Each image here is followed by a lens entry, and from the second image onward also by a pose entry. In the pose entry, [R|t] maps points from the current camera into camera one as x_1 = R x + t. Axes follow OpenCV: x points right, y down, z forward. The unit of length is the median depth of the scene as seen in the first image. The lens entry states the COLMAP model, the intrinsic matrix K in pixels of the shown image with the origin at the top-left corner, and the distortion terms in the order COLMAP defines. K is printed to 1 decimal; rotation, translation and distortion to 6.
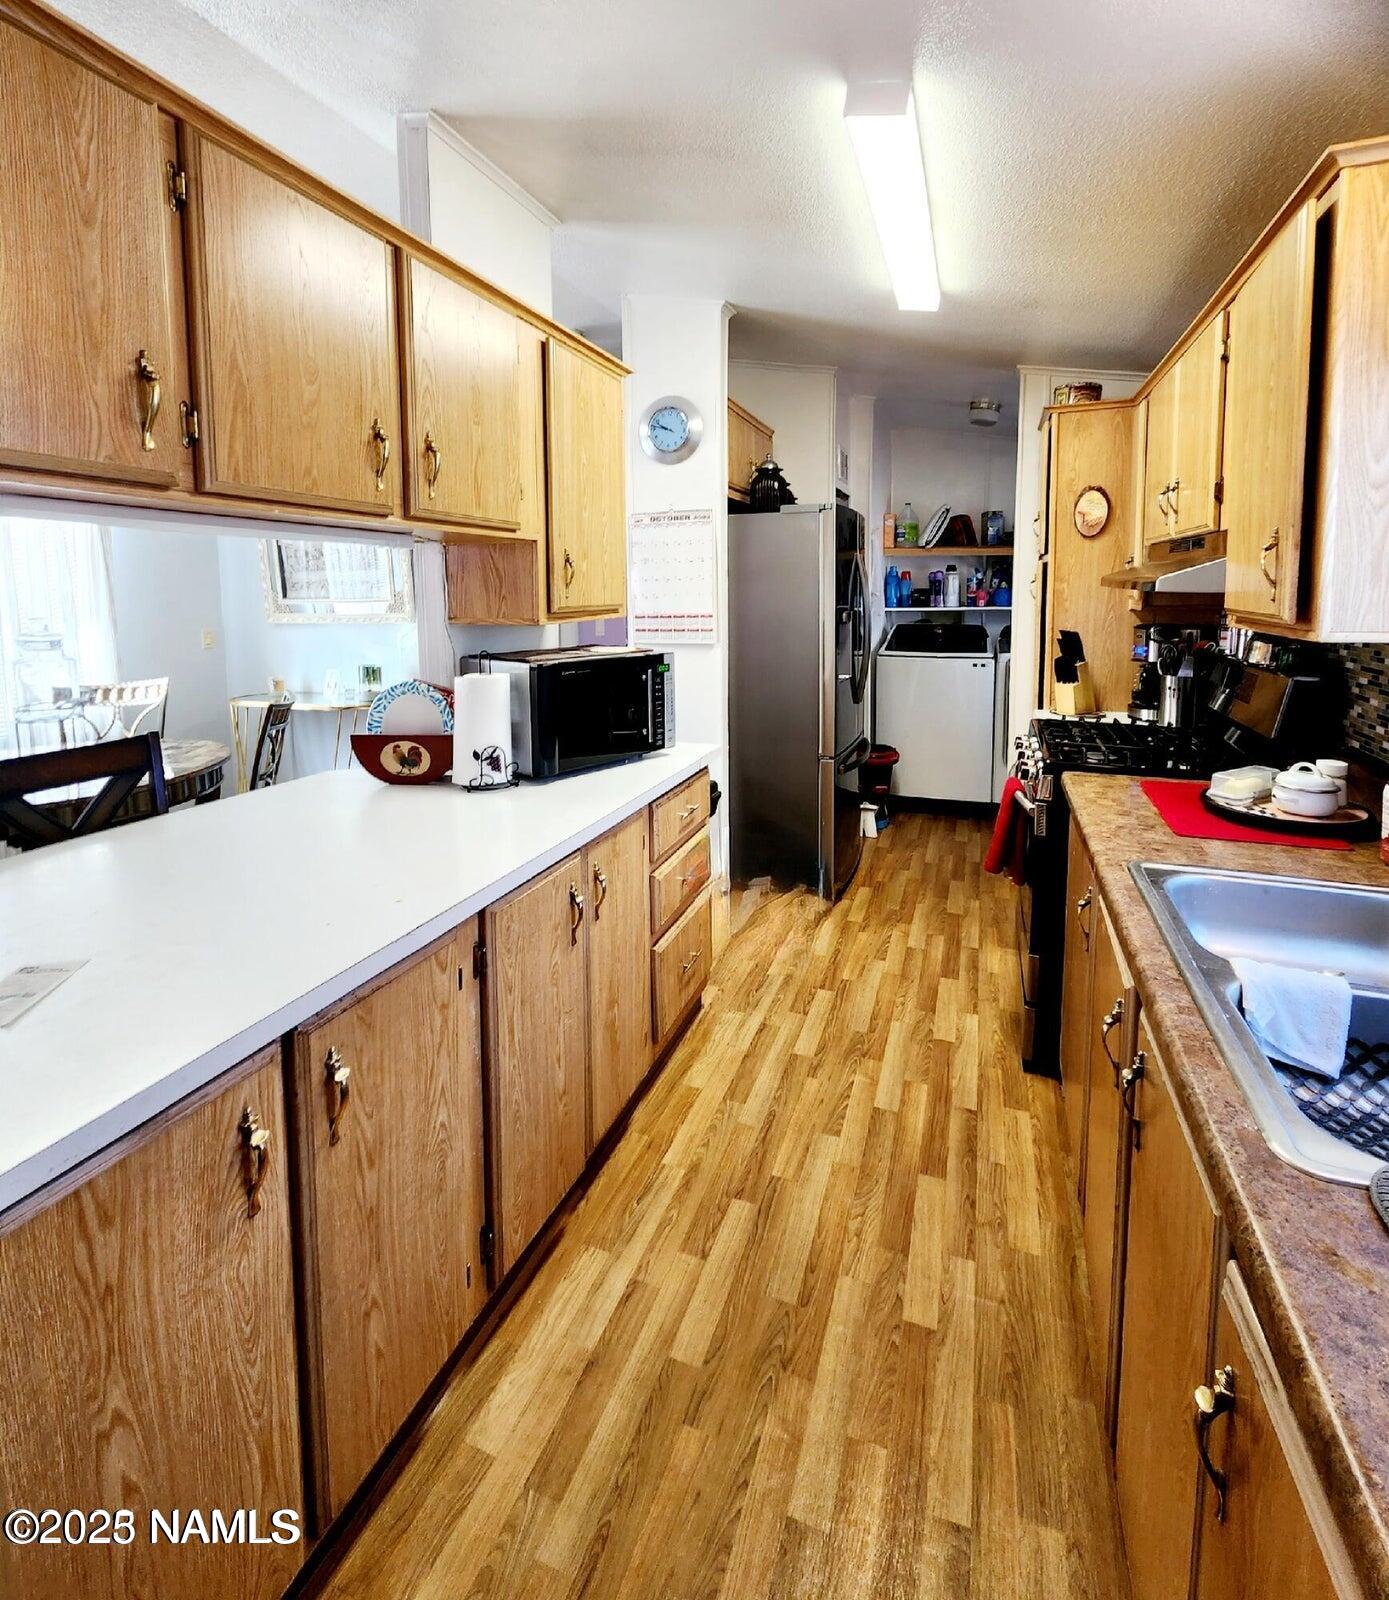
lens RADIAL K [[778.9, 0, 695.3], [0, 778.9, 659.1], [0, 0, 1]] dist [0.003983, 0.002179]
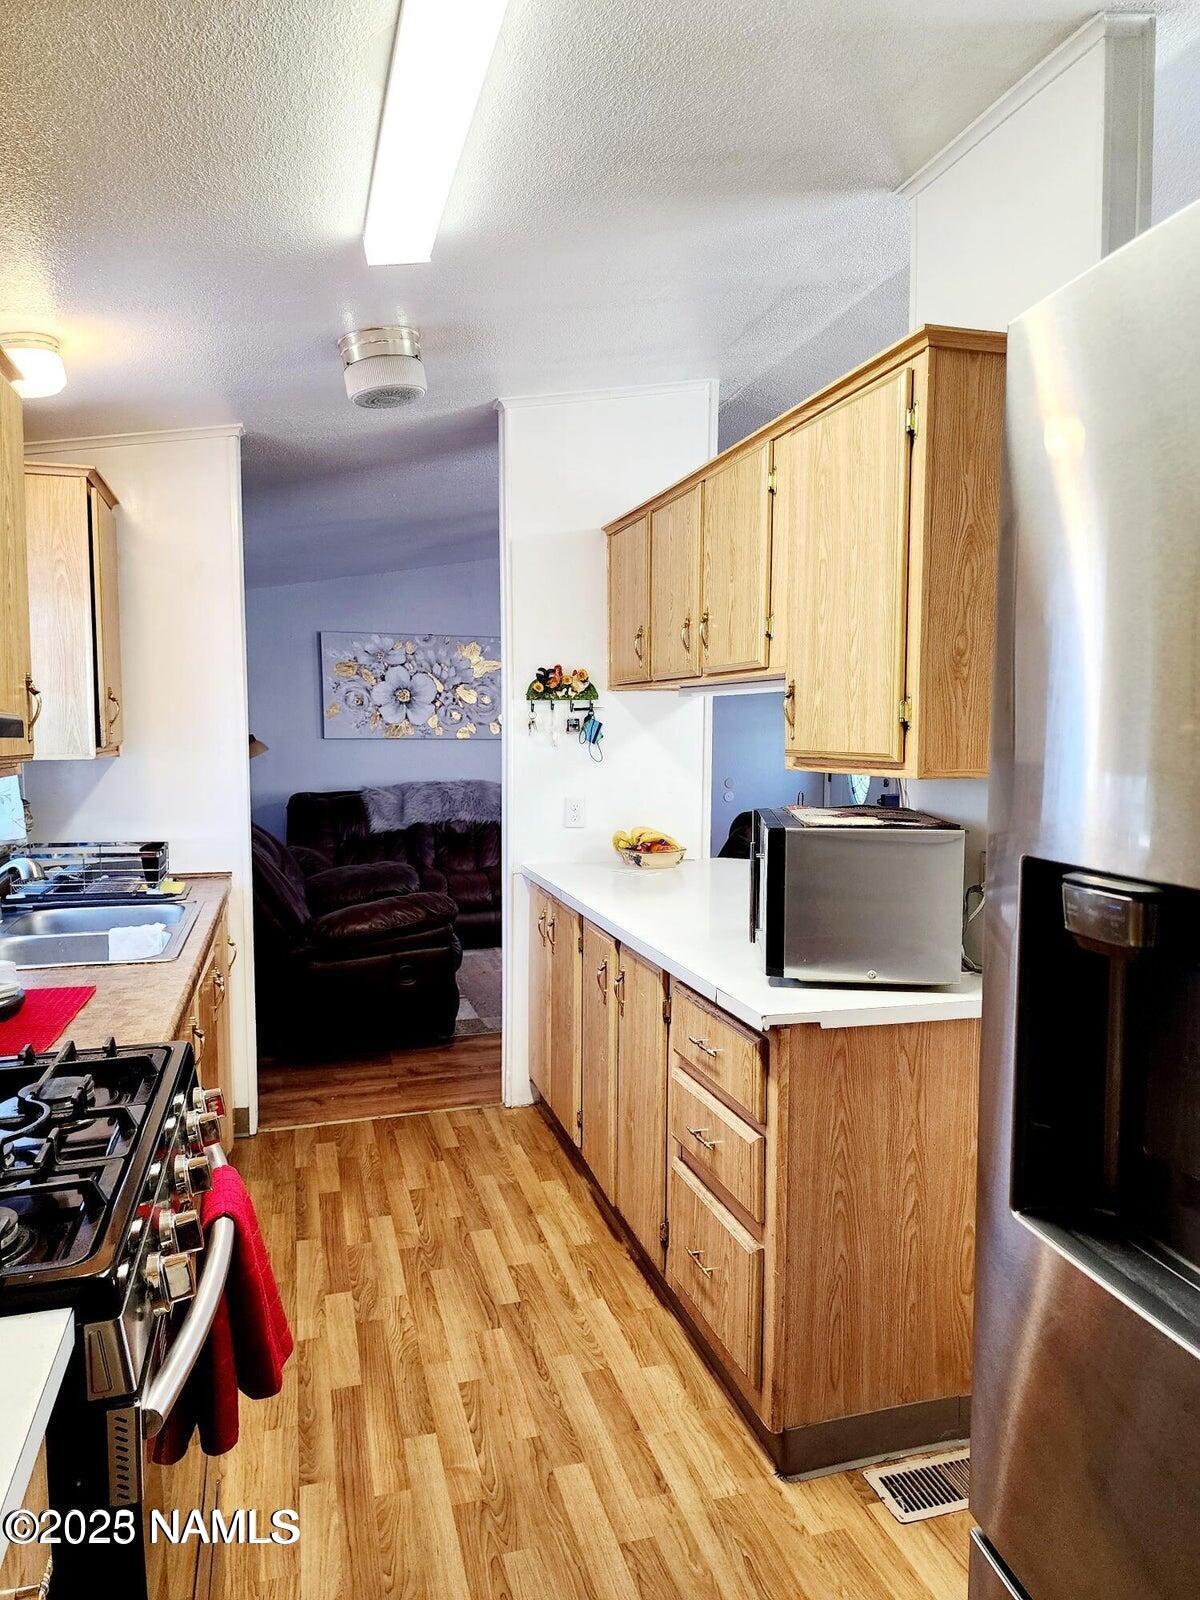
lens RADIAL K [[1063.1, 0, 600.0], [0, 1063.1, 800.0], [0, 0, 1]] dist [0.001075, 0.000618]
pose [[-0.803153, 0.052667, -0.593440, 0.700047], [-0.046396, 0.987531, 0.150434, -0.184449], [0.593963, 0.148355, -0.790695, 1.880921]]
